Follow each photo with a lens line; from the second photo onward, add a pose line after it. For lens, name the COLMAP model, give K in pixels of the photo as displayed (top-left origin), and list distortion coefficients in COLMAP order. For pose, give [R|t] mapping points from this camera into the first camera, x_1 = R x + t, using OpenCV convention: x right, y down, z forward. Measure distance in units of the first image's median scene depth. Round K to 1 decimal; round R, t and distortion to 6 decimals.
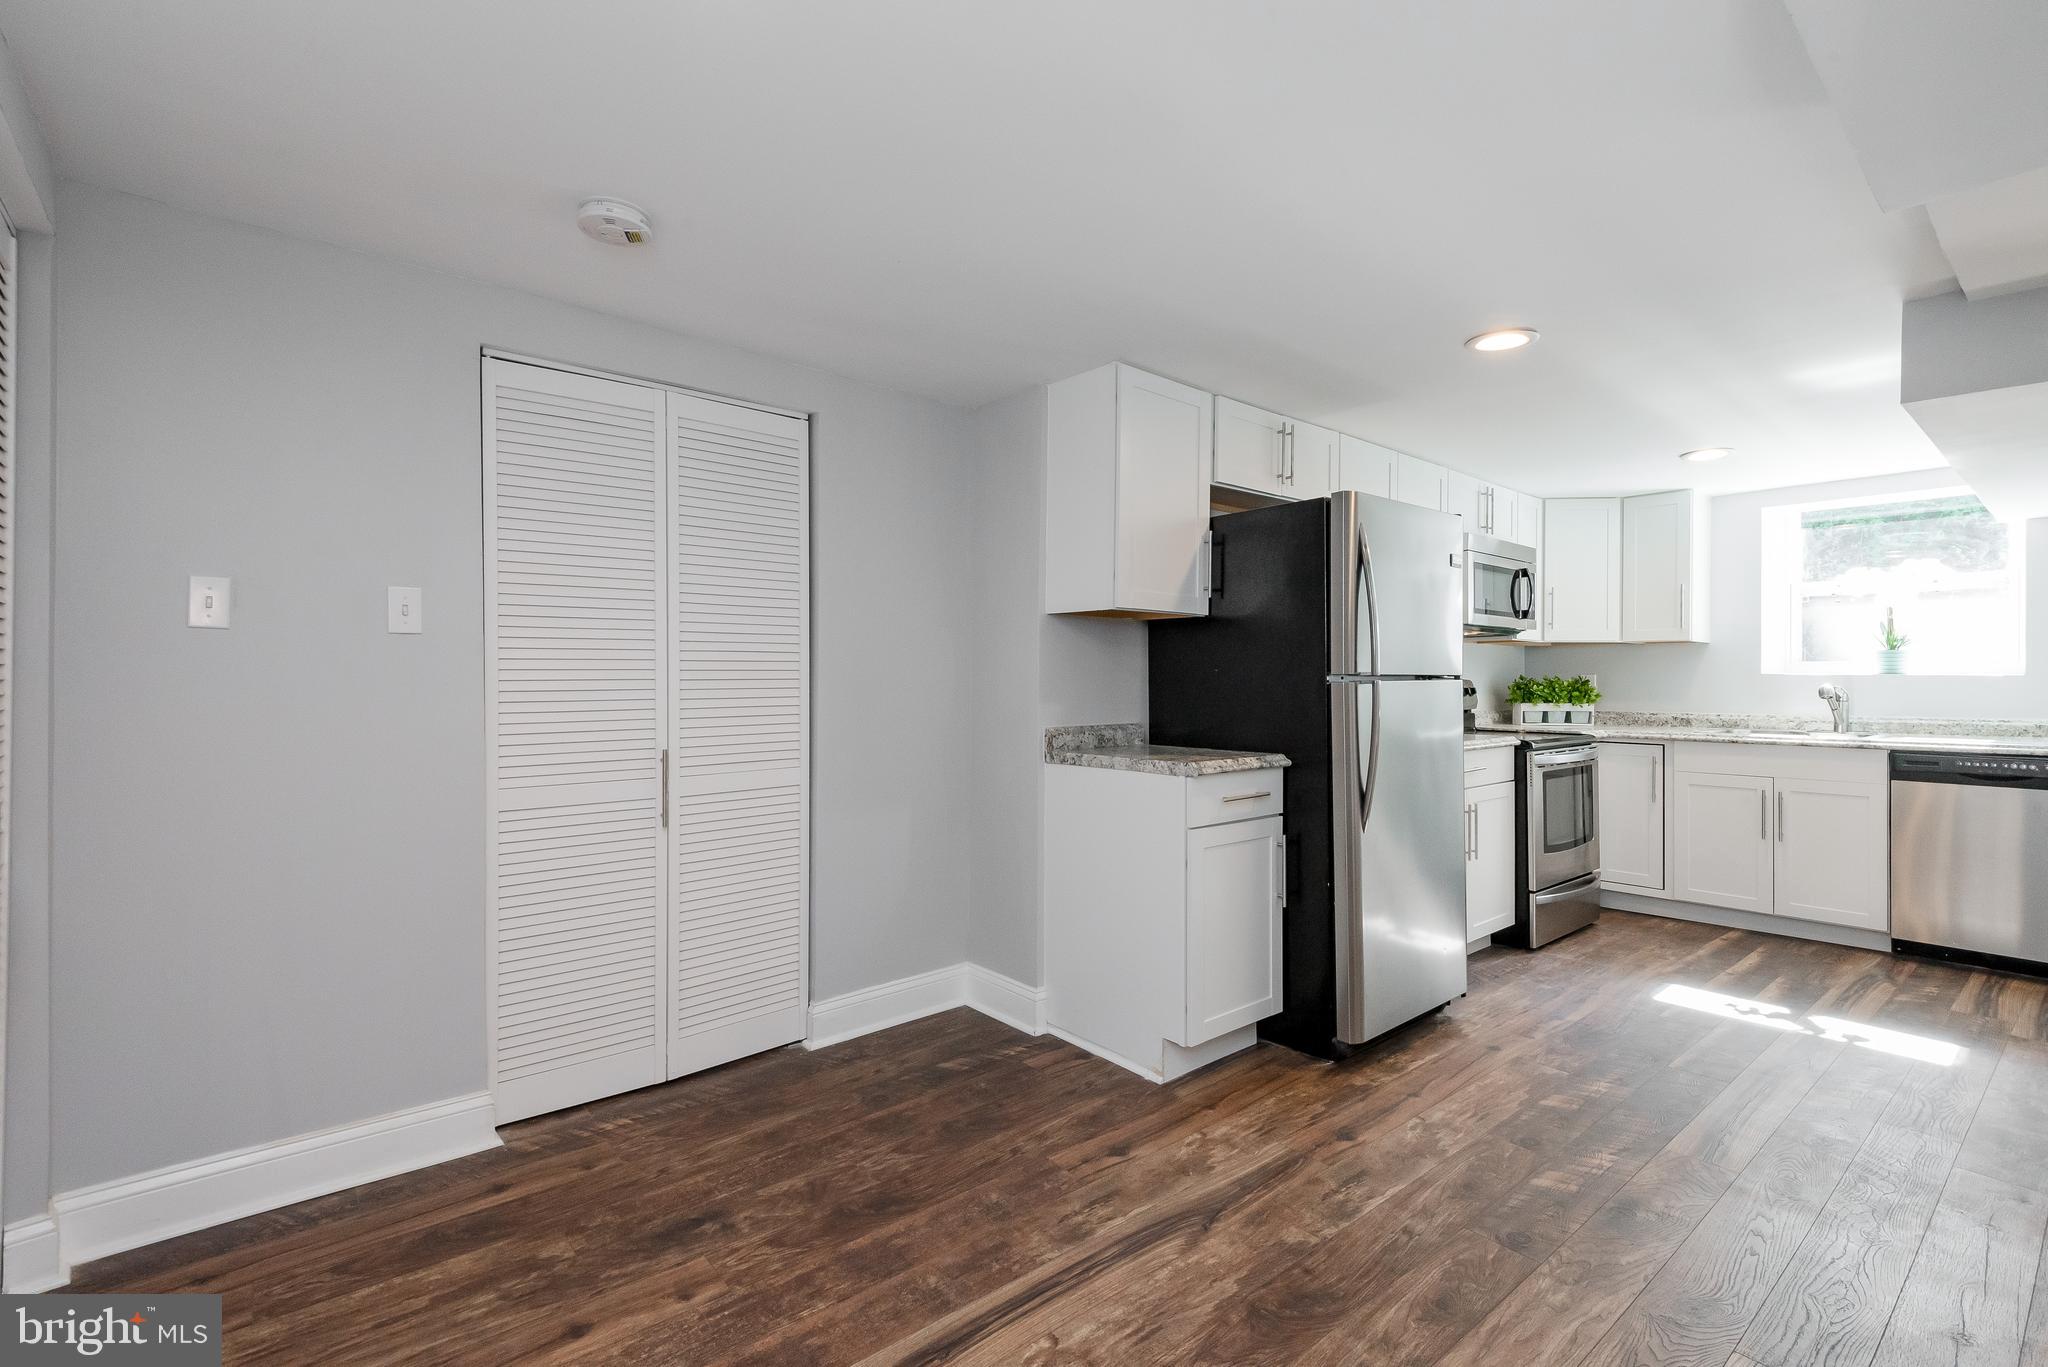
lens RADIAL K [[939.8, 0, 1024.0], [0, 939.8, 683.5], [0, 0, 1]] dist [0.027200, -0.013497]
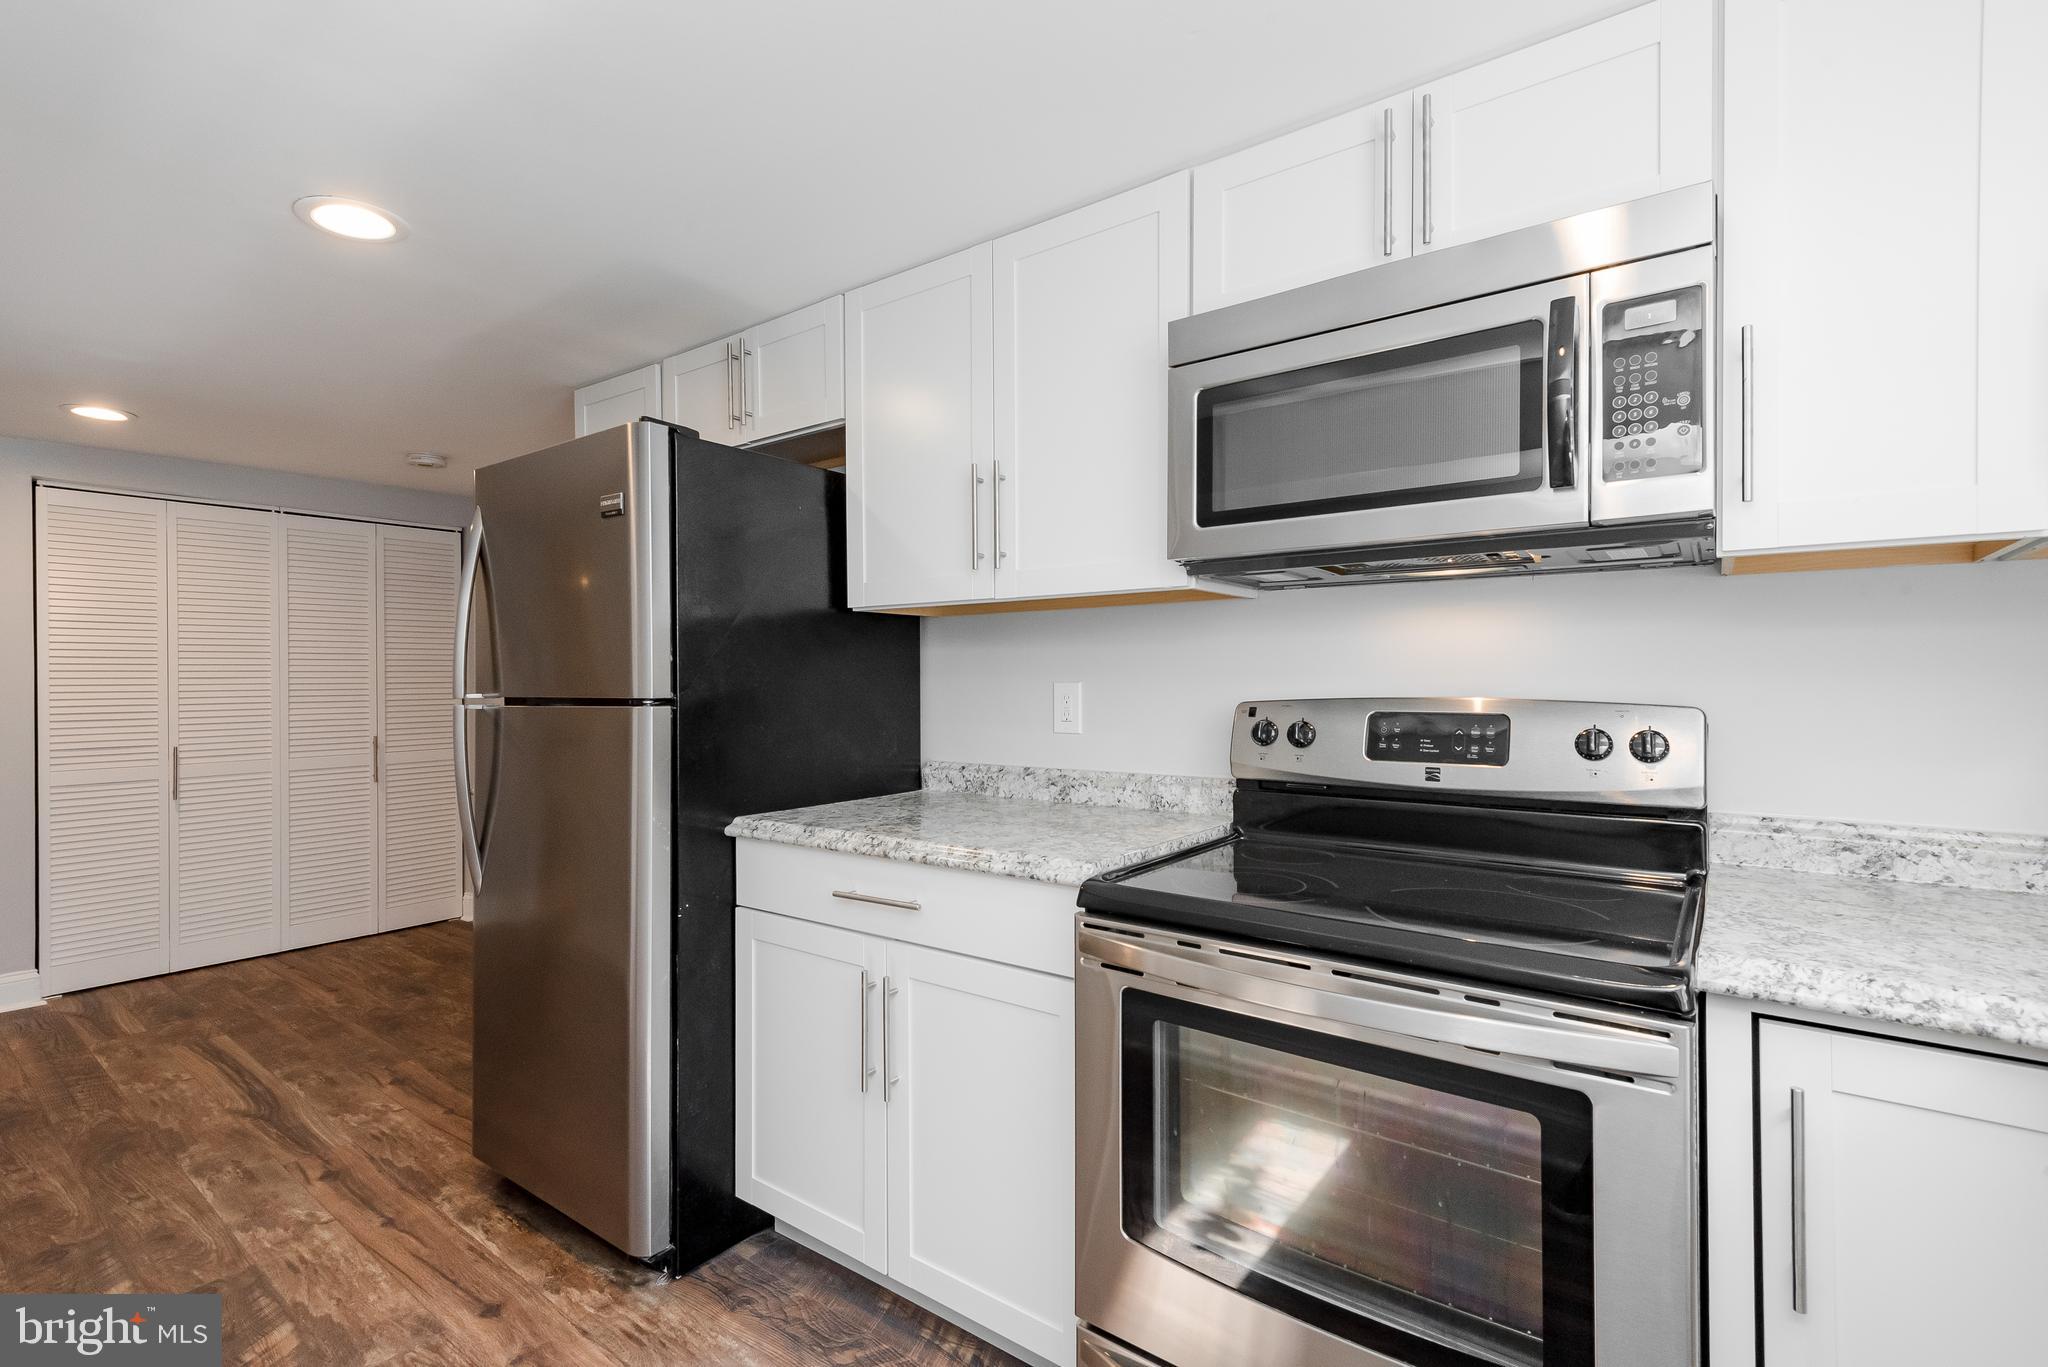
lens RADIAL K [[939.8, 0, 1024.0], [0, 939.8, 683.5], [0, 0, 1]] dist [0.027200, -0.013497]
pose [[0.210473, 0.000660, -0.977599, 0.848209], [0.004124, 0.999990, 0.001563, -0.013884], [0.977591, -0.004360, 0.210469, 0.877840]]
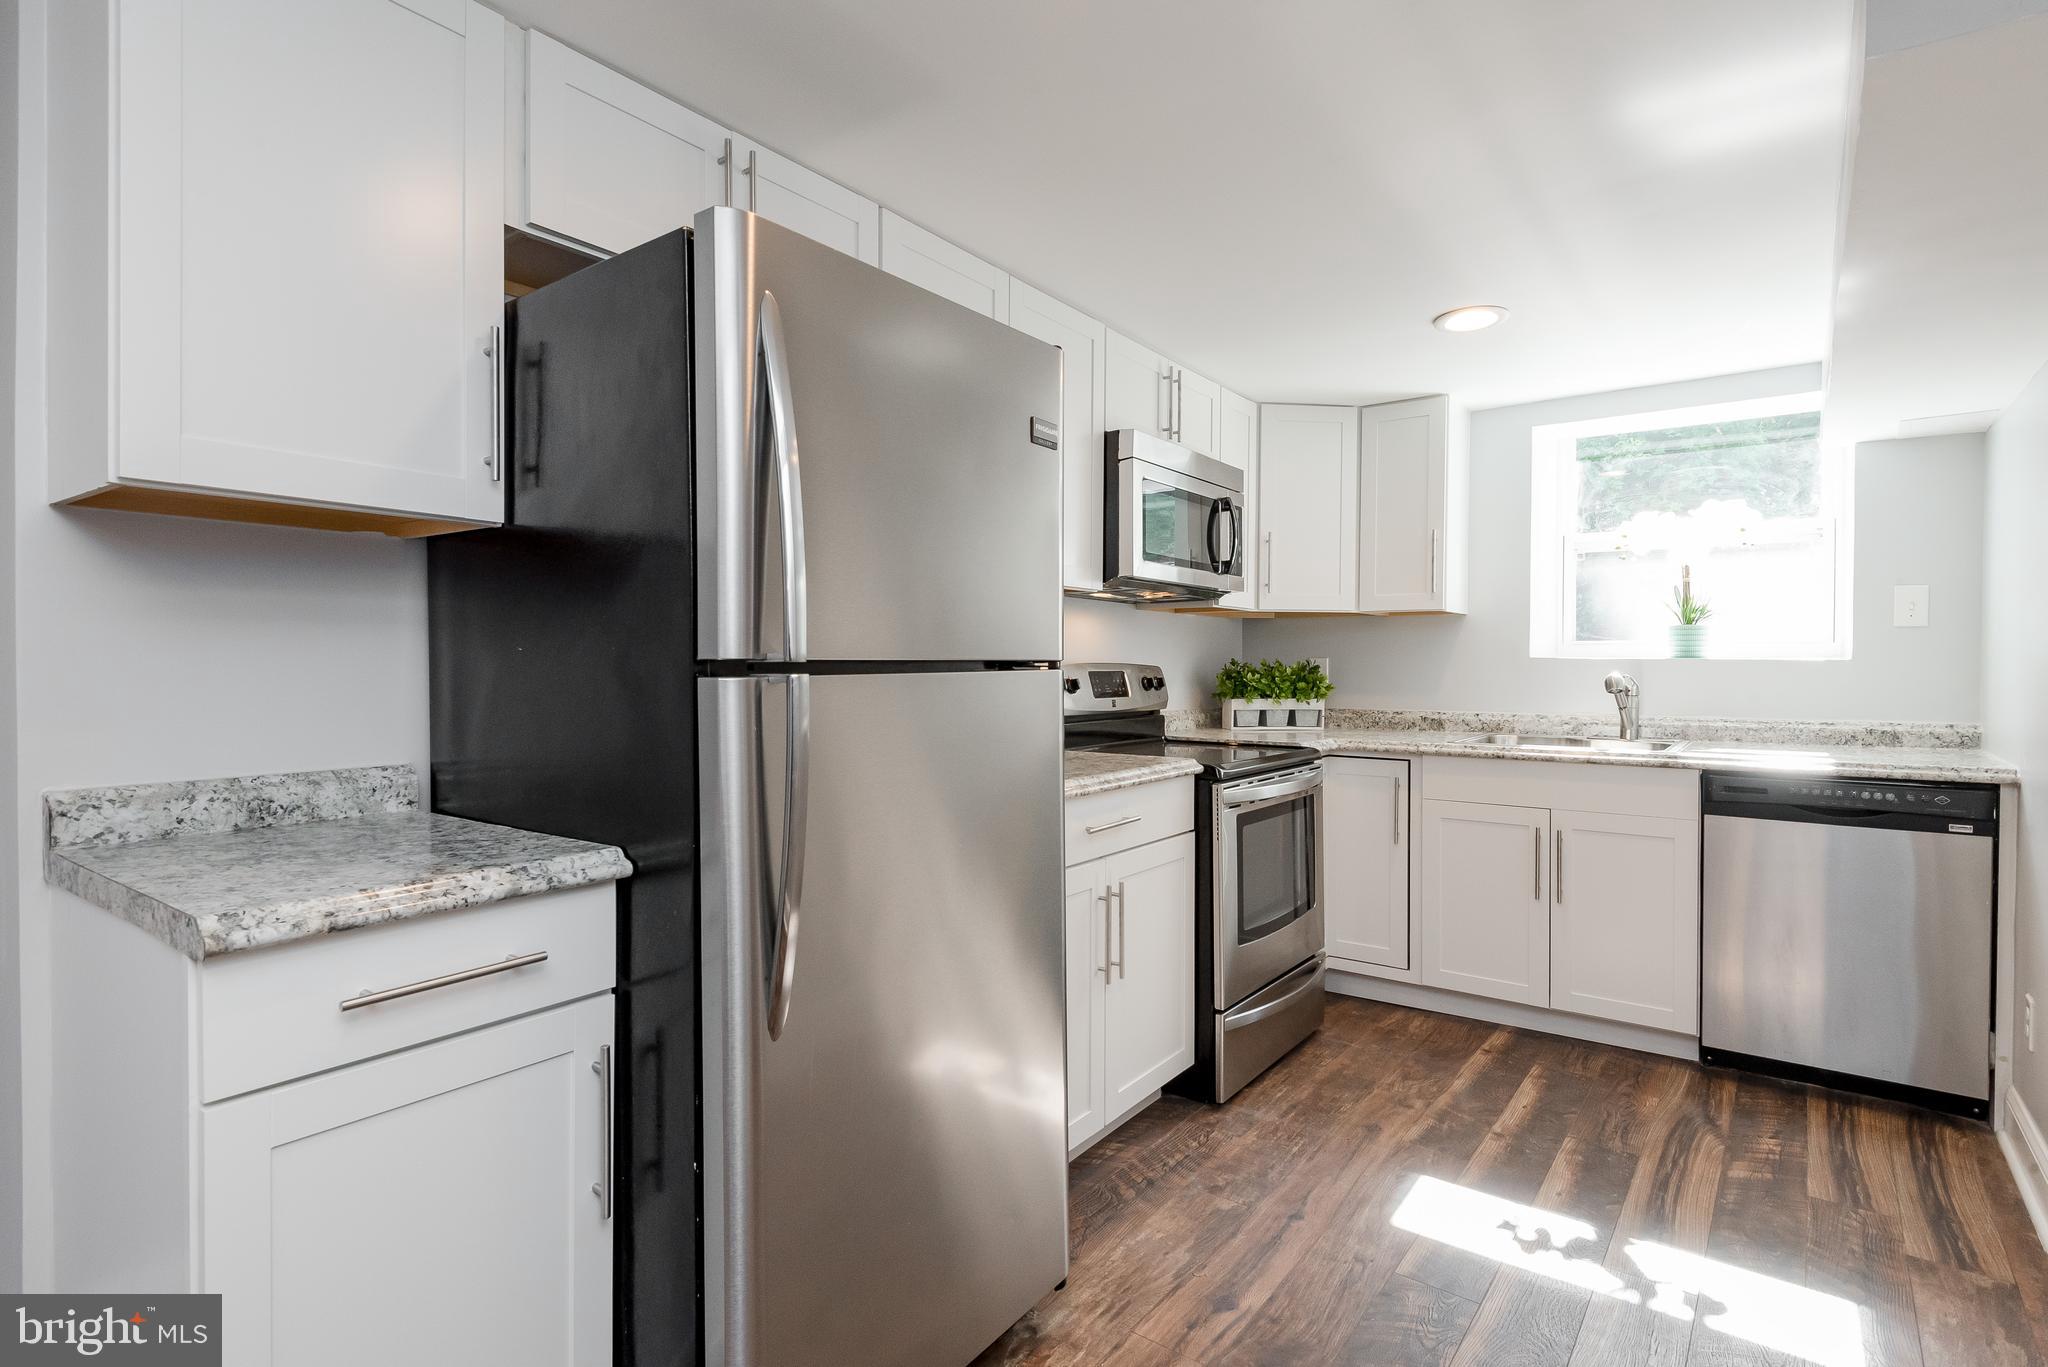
lens RADIAL K [[1030.5, 0, 1024.0], [0, 1030.5, 683.5], [0, 0, 1]] dist [0.041207, -0.034076]
pose [[0.973248, -0.004768, 0.229707, 0.249702], [0.000783, 0.999848, 0.017436, -0.005009], [-0.229755, -0.016789, 0.973104, 0.362987]]
